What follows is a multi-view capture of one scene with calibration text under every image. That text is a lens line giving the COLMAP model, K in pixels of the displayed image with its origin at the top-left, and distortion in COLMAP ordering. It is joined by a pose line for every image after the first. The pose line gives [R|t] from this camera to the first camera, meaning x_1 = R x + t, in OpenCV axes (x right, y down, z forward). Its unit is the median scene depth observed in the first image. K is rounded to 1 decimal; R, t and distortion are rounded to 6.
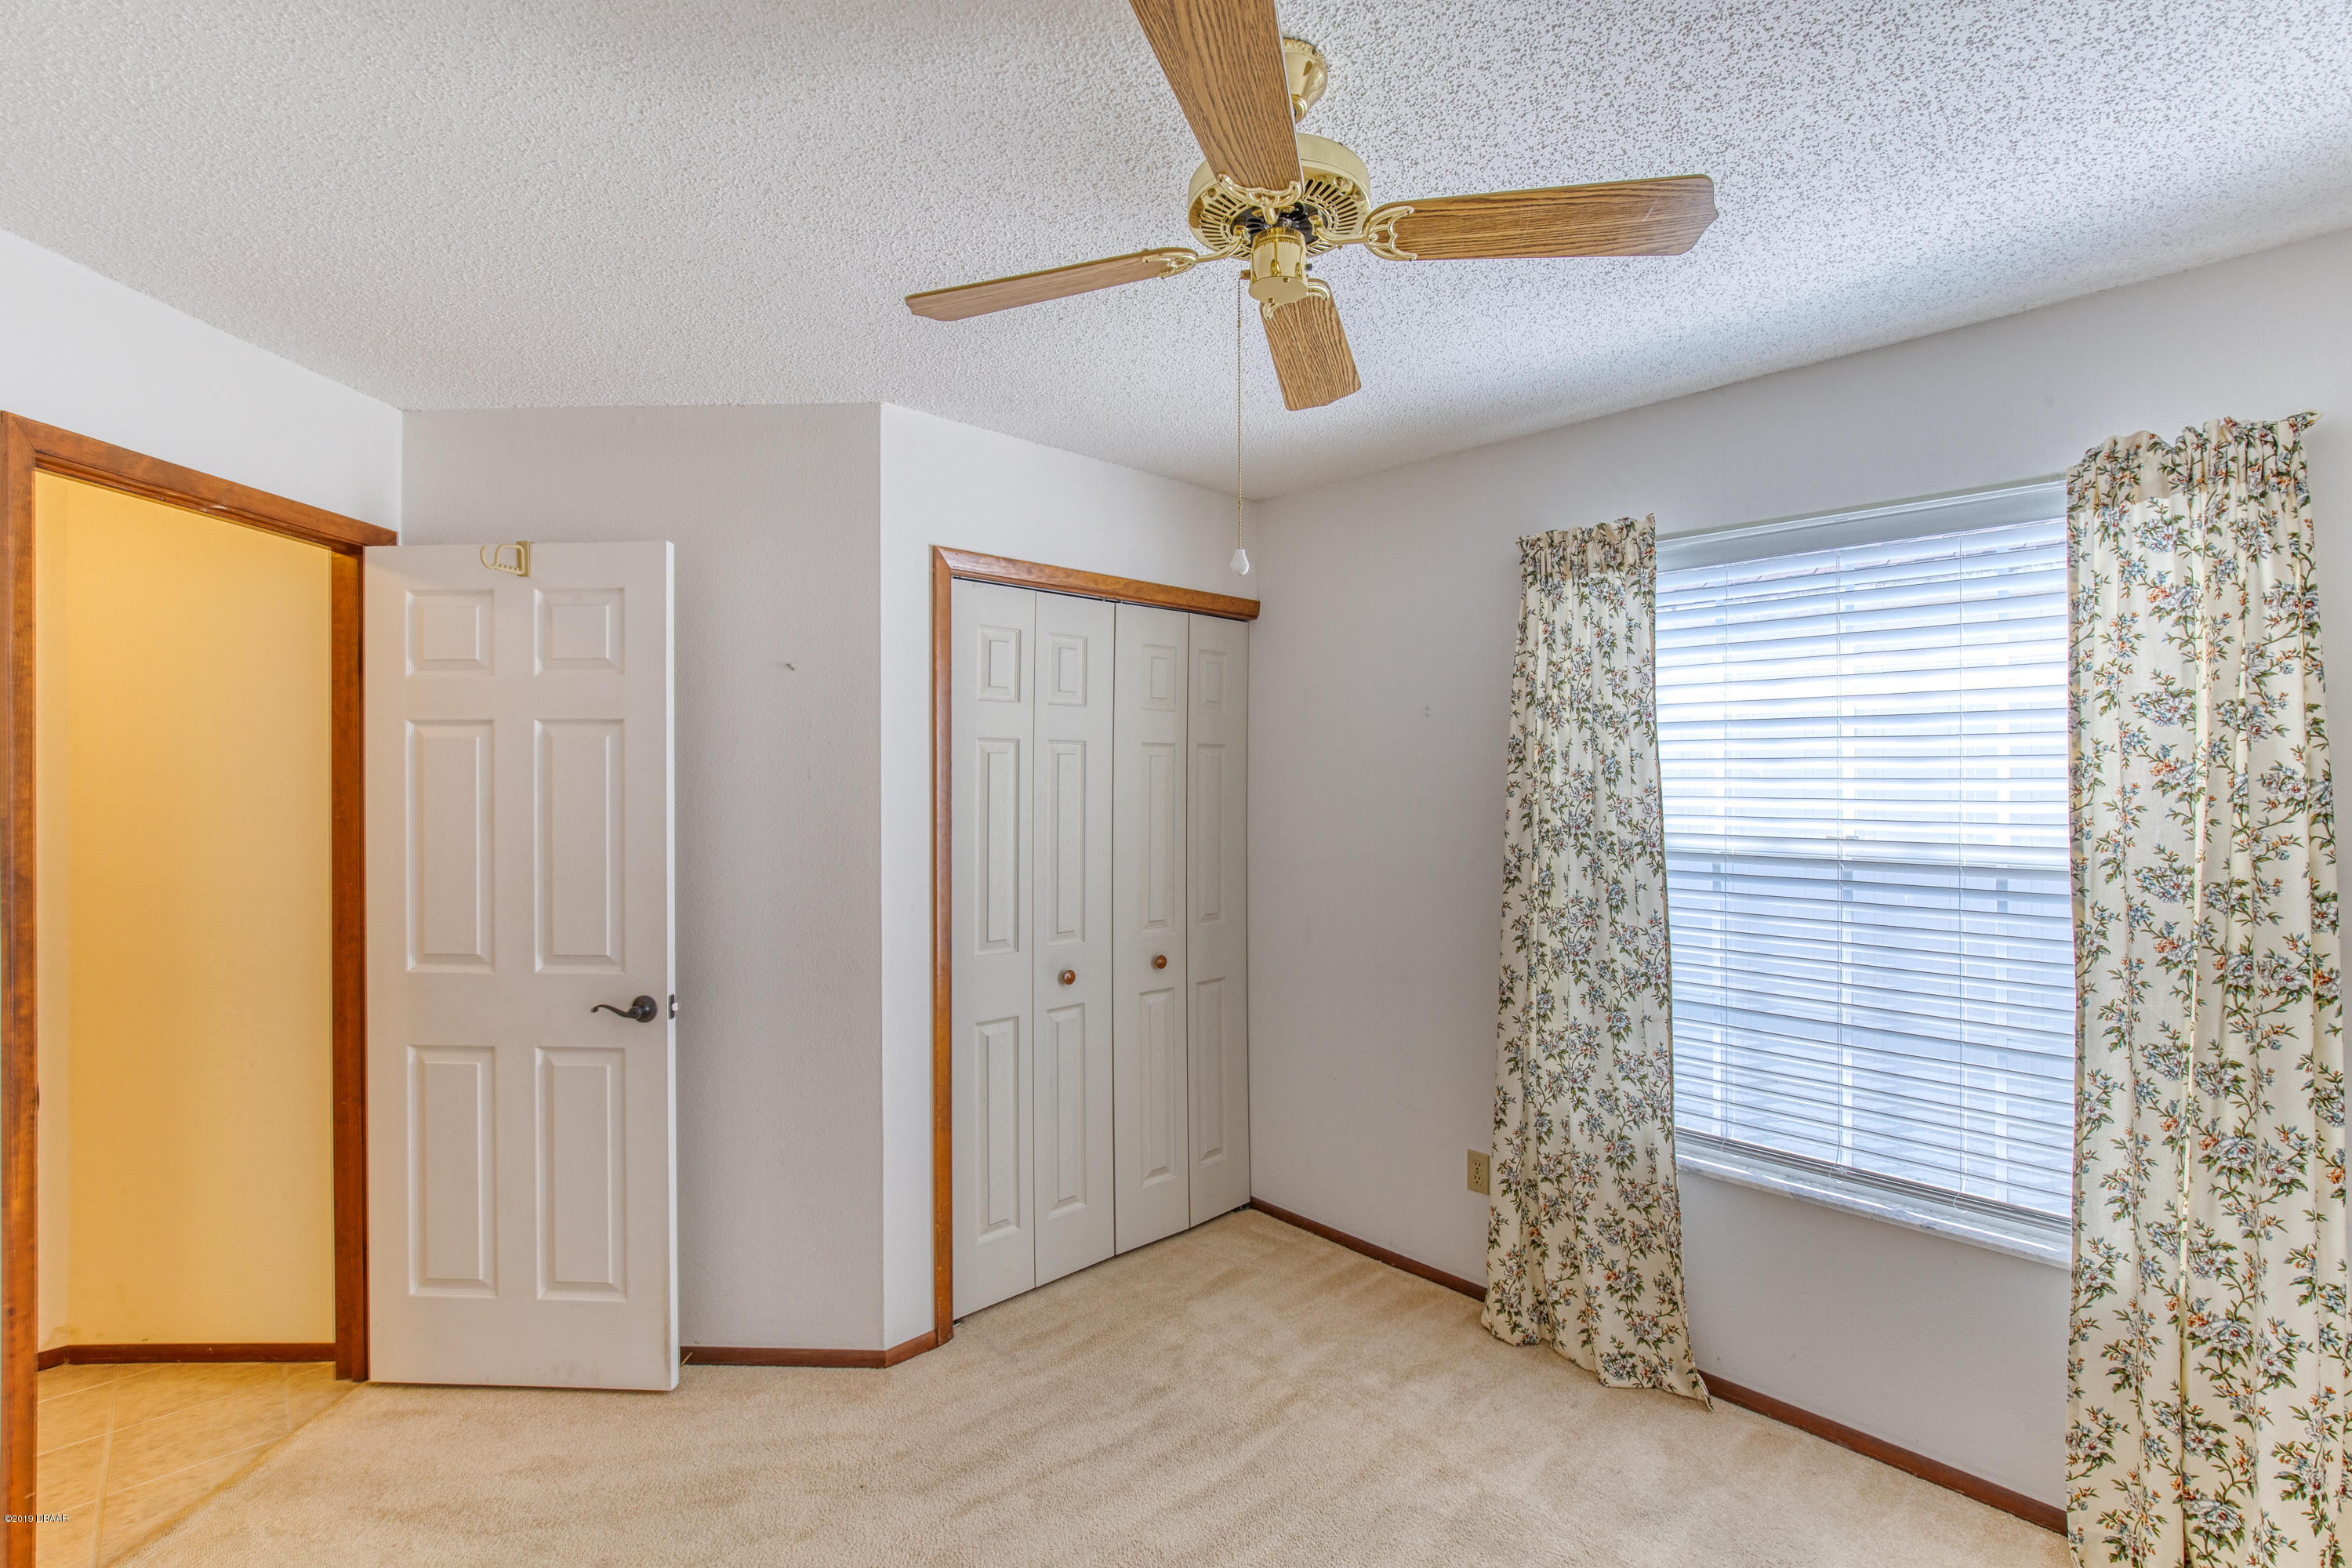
lens RADIAL K [[1092.5, 0, 1177.0], [0, 1092.5, 786.7], [0, 0, 1]] dist [-0.036040, 0.006151]
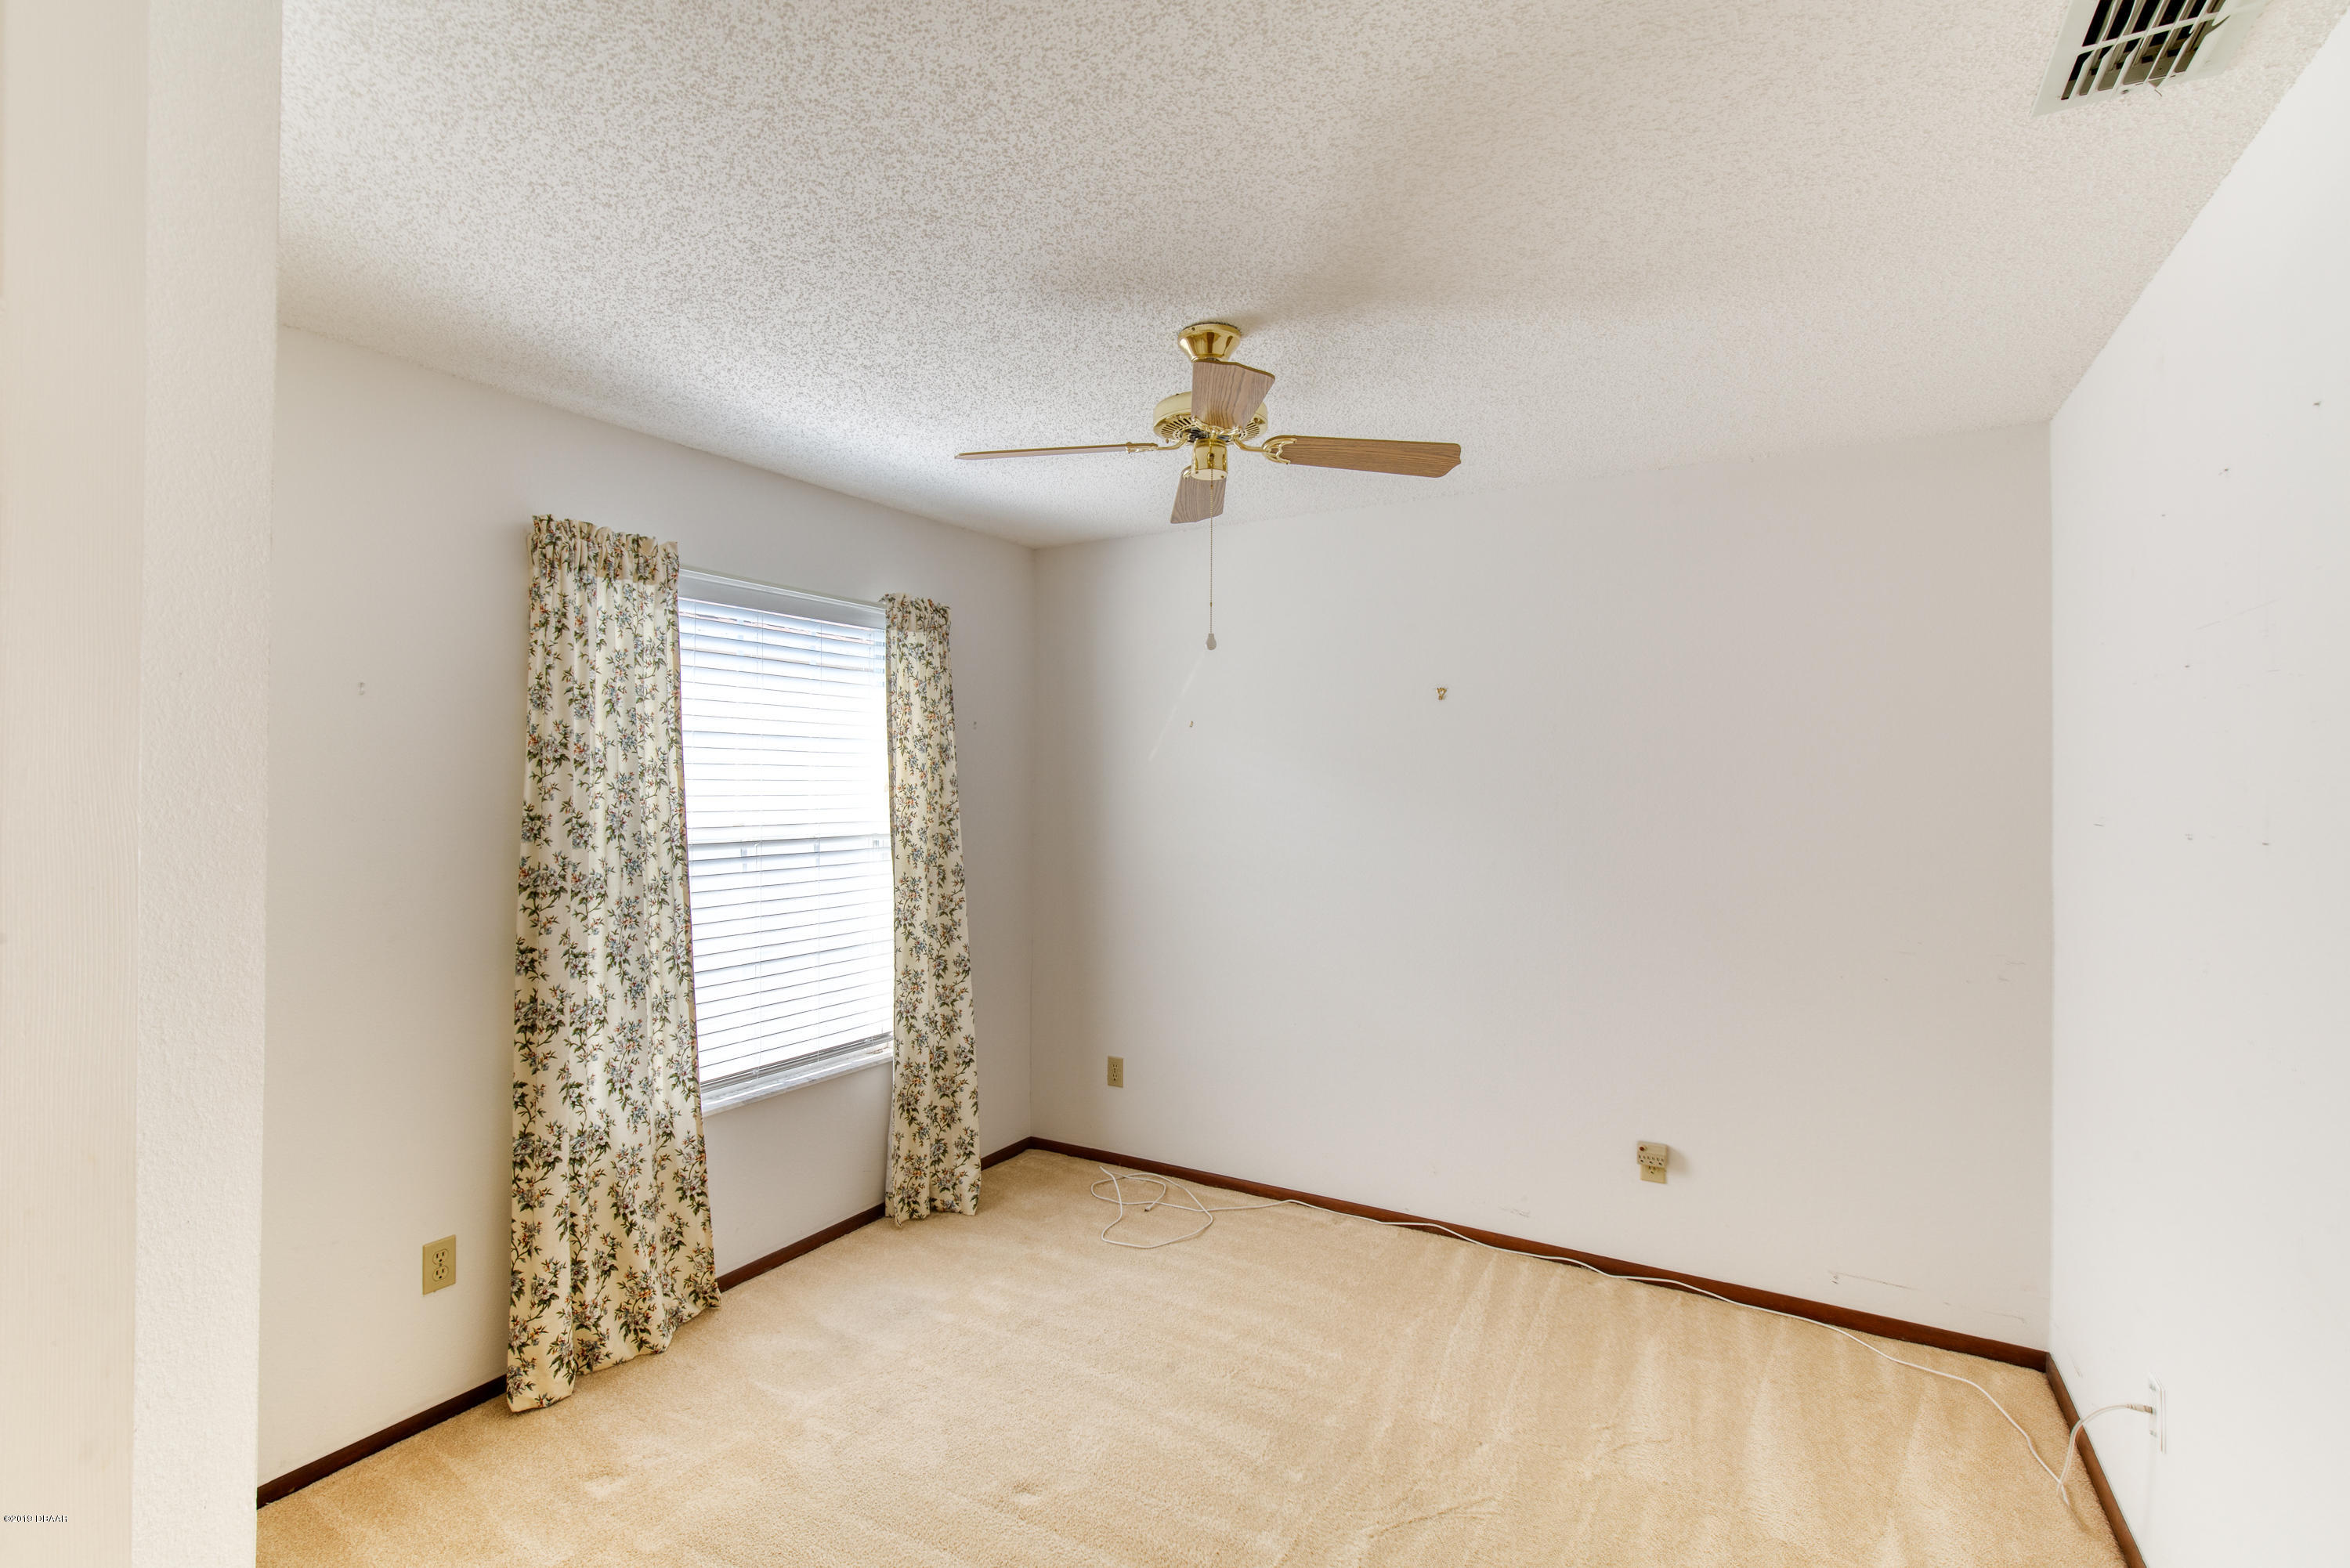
lens RADIAL K [[1091.5, 0, 1175.5], [0, 1091.5, 779.5], [0, 0, 1]] dist [-0.036040, 0.006151]
pose [[-0.313338, -0.001715, 0.949640, -0.810895], [-0.000123, 0.999998, 0.001765, -0.010471], [-0.949642, 0.000437, -0.313337, 0.900021]]
